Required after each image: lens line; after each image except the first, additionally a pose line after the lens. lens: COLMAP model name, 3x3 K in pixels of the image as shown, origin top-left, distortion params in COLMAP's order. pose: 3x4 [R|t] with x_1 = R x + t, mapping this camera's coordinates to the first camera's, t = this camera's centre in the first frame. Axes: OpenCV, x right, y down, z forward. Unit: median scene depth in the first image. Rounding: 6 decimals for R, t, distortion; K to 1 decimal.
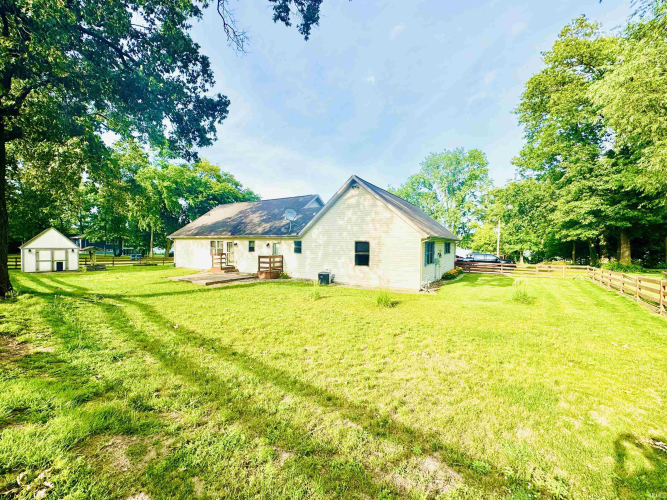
lens RADIAL K [[268.8, 0, 331.7], [0, 268.8, 247.4], [0, 0, 1]] dist [-0.004341, 0.000518]
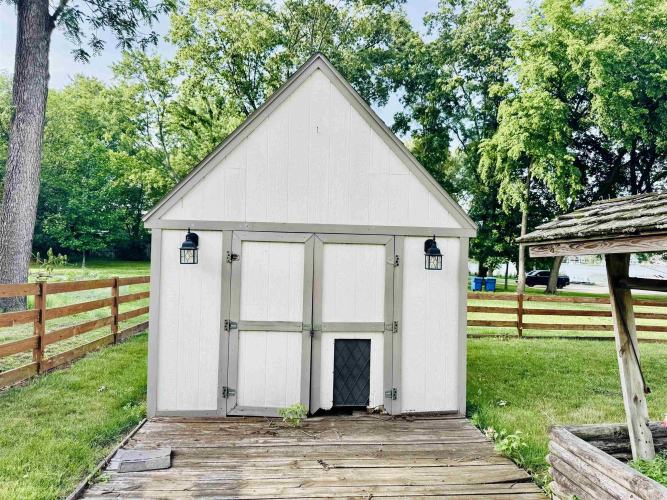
lens RADIAL K [[470.2, 0, 333.7], [0, 470.2, 248.9], [0, 0, 1]] dist [0.024223, -0.023630]
pose [[0.691366, -0.003271, -0.722497, -0.870333], [-0.022763, 0.999395, -0.026308, 0.018705], [0.722146, 0.034635, 0.690873, 0.847936]]
